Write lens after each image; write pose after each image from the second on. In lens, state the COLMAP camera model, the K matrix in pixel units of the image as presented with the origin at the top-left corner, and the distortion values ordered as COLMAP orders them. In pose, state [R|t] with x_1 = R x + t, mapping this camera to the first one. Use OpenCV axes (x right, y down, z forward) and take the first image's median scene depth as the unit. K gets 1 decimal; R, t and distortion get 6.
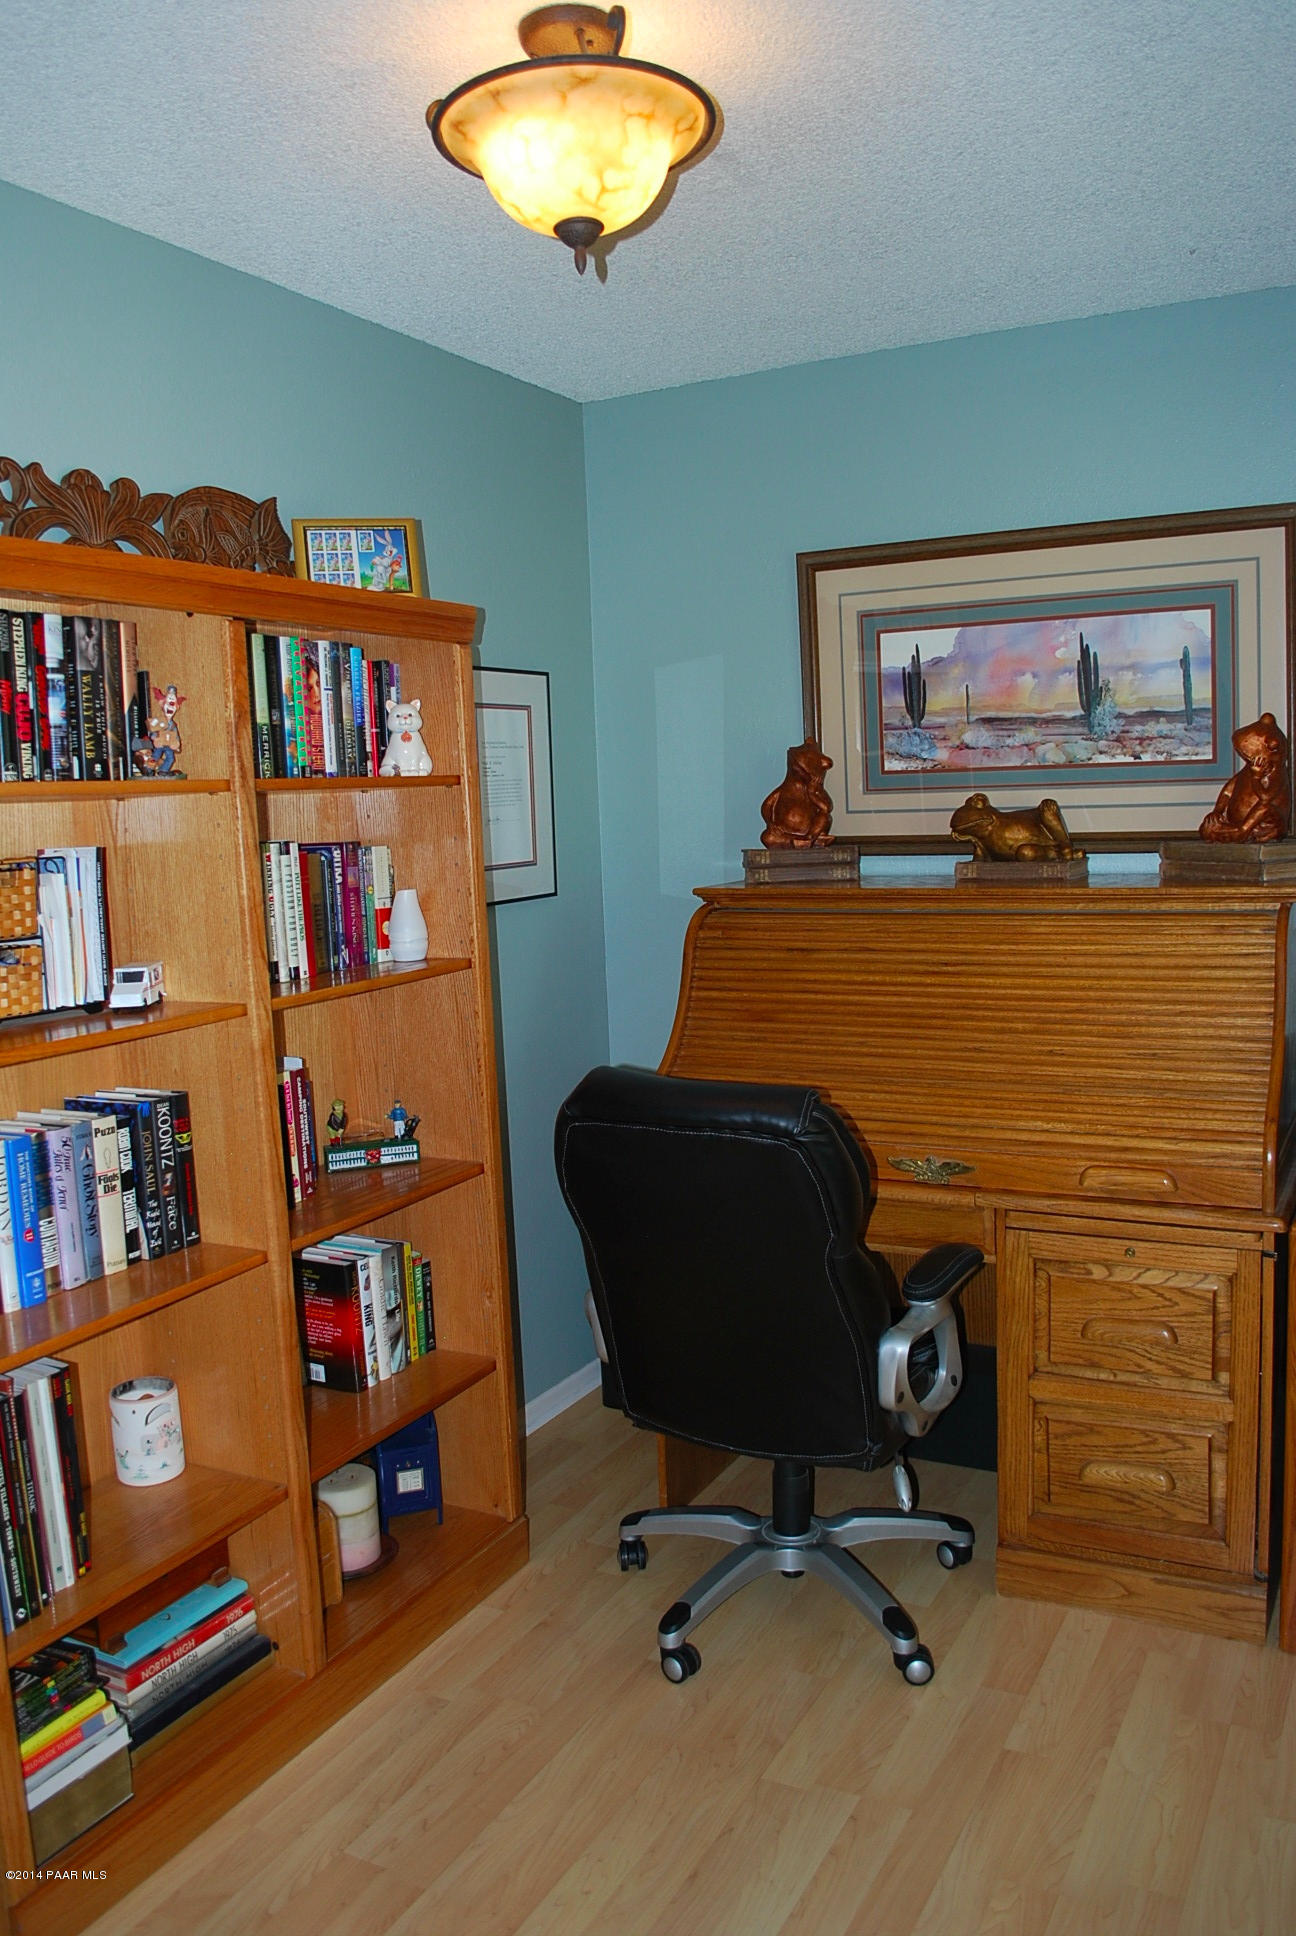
lens RADIAL K [[1527.4, 0, 646.4], [0, 1527.4, 960.2], [0, 0, 1]] dist [-0.081558, 0.000686]
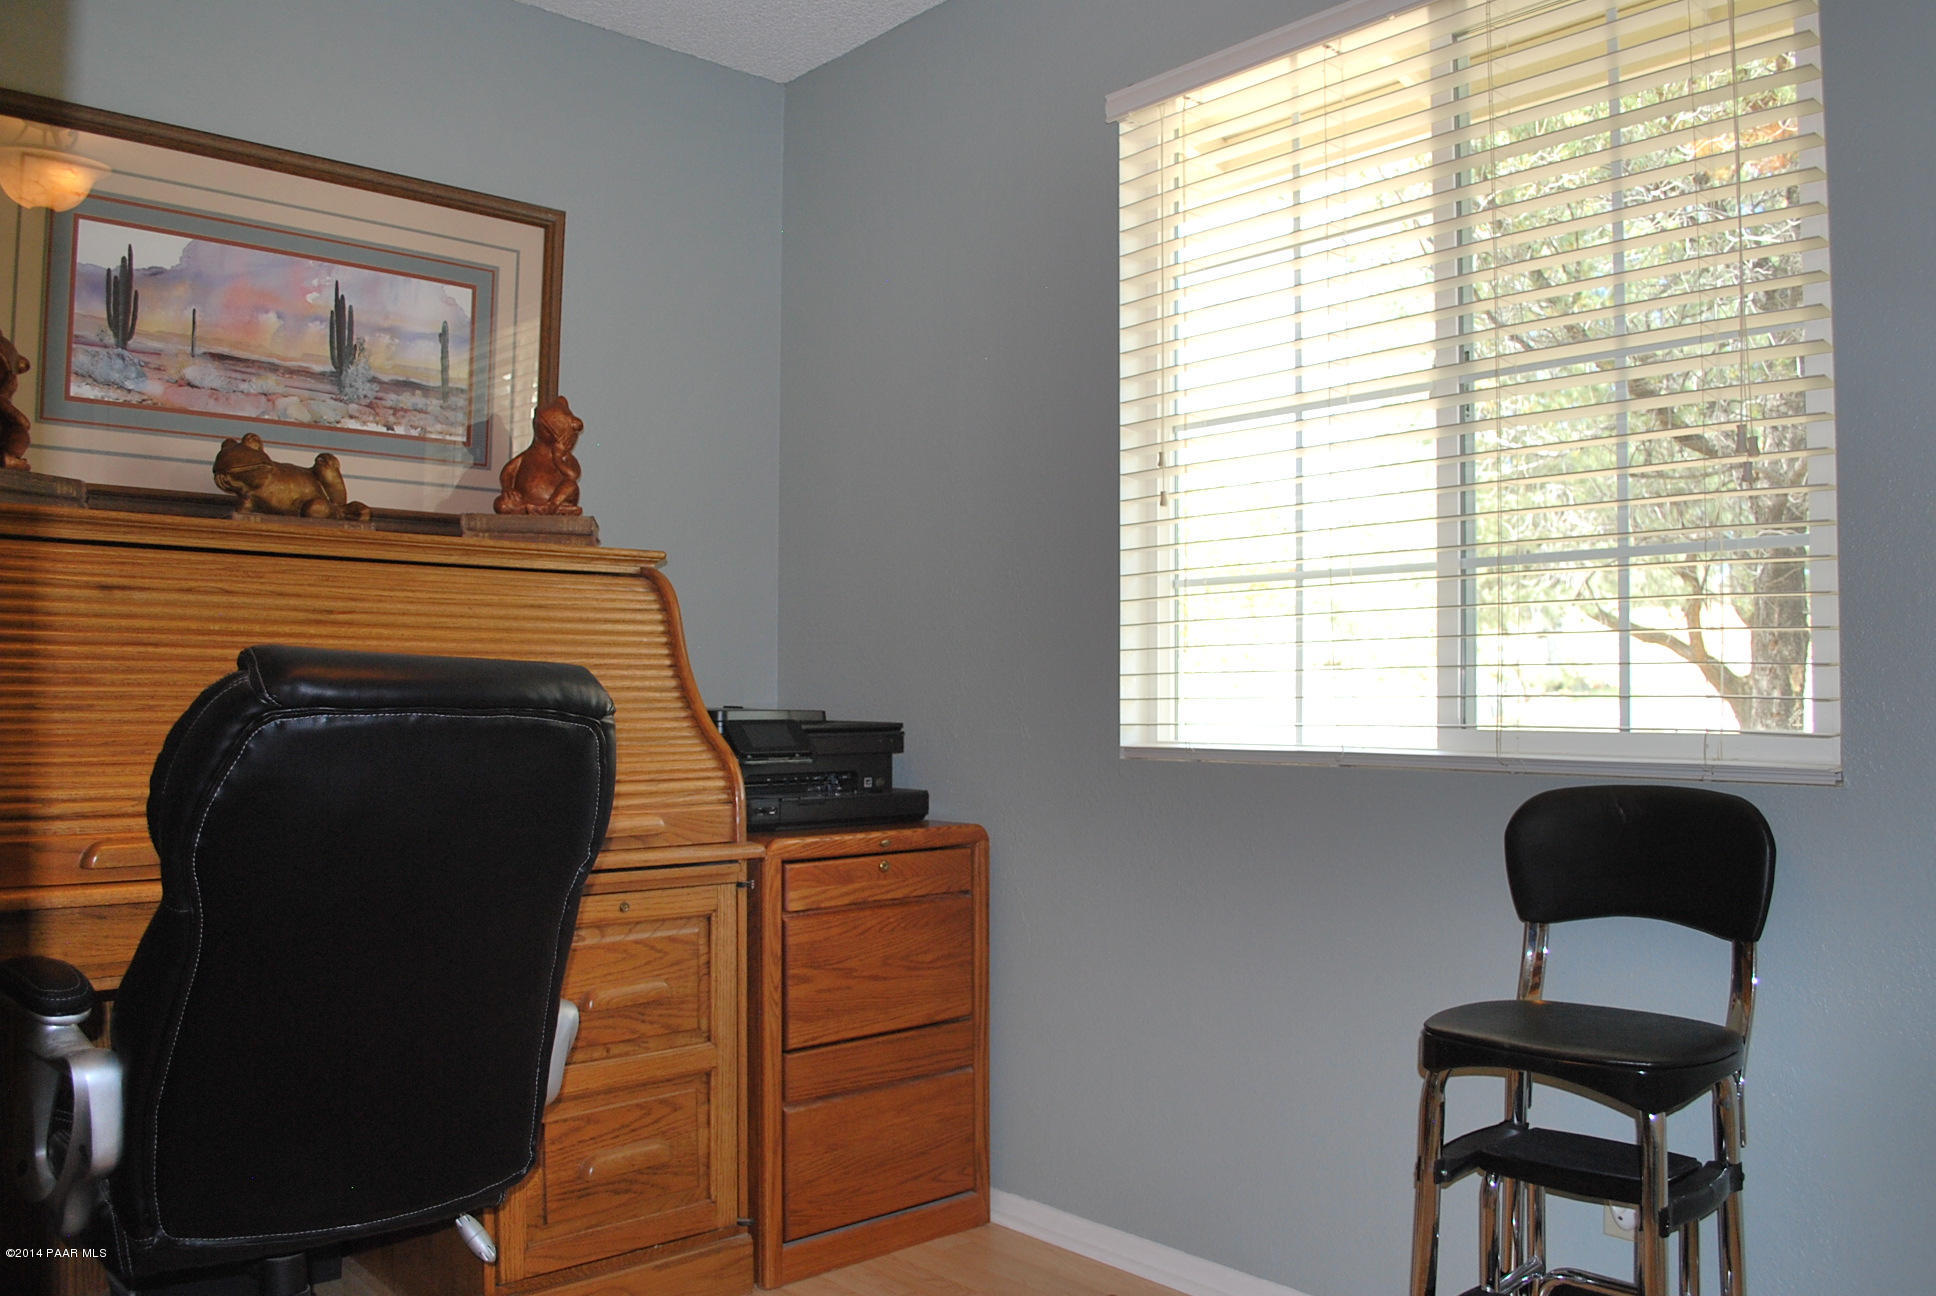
lens RADIAL K [[1527.4, 0, 969.0], [0, 1527.4, 659.0], [0, 0, 1]] dist [-0.081558, 0.000686]
pose [[0.330056, 0.068951, 0.941440, -0.407951], [0.086731, 0.990895, -0.102980, 0.128403], [-0.939969, 0.115641, 0.321070, 0.395439]]
